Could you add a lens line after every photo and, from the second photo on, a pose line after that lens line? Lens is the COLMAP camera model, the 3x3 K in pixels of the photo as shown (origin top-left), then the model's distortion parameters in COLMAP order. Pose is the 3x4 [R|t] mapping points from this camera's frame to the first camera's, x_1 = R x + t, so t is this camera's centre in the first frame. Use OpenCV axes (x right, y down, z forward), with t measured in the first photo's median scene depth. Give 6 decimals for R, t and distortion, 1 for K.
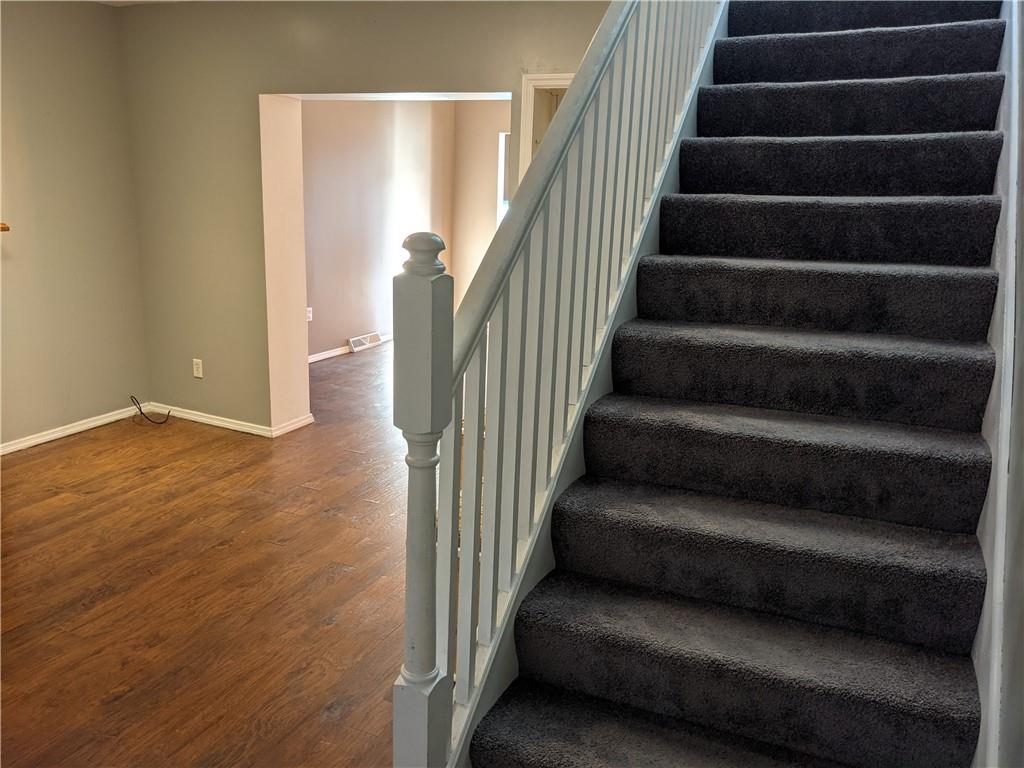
lens RADIAL K [[787.5, 0, 512.0], [0, 787.5, 384.0], [0, 0, 1]] dist [0.041438, -0.079984]
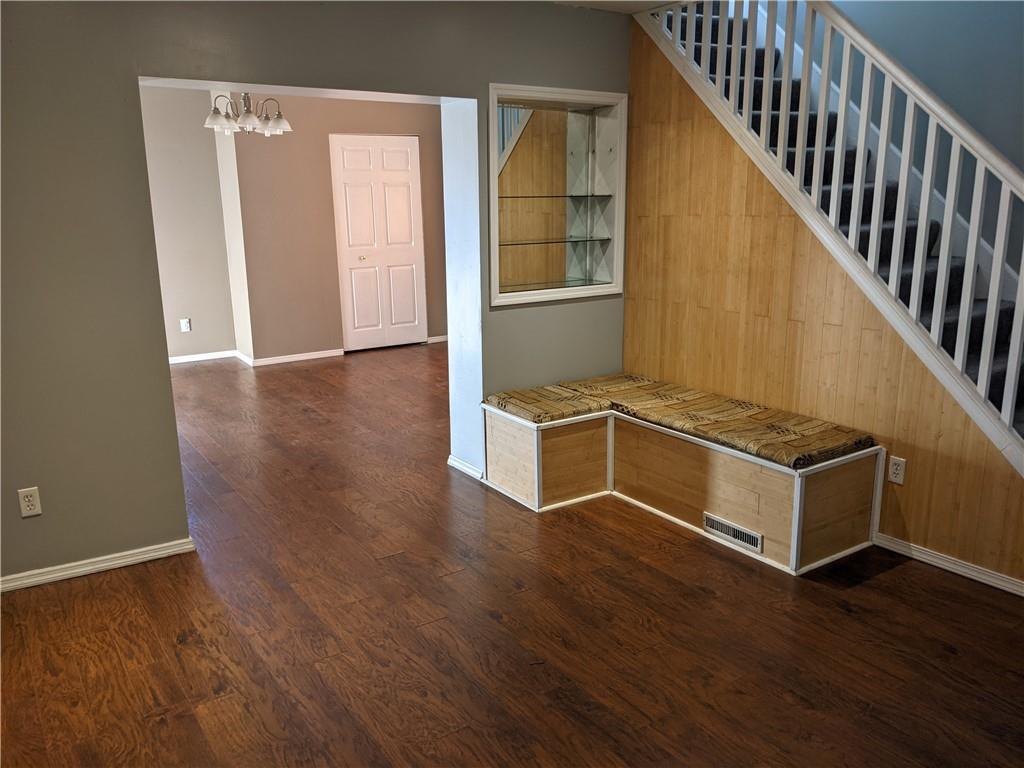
lens RADIAL K [[787.5, 0, 512.0], [0, 787.5, 384.0], [0, 0, 1]] dist [0.041438, -0.079984]
pose [[0.546117, -0.240370, 0.802483, -0.897808], [0.236292, 0.963251, 0.127721, -0.134402], [-0.803693, 0.119870, 0.582845, 0.416316]]
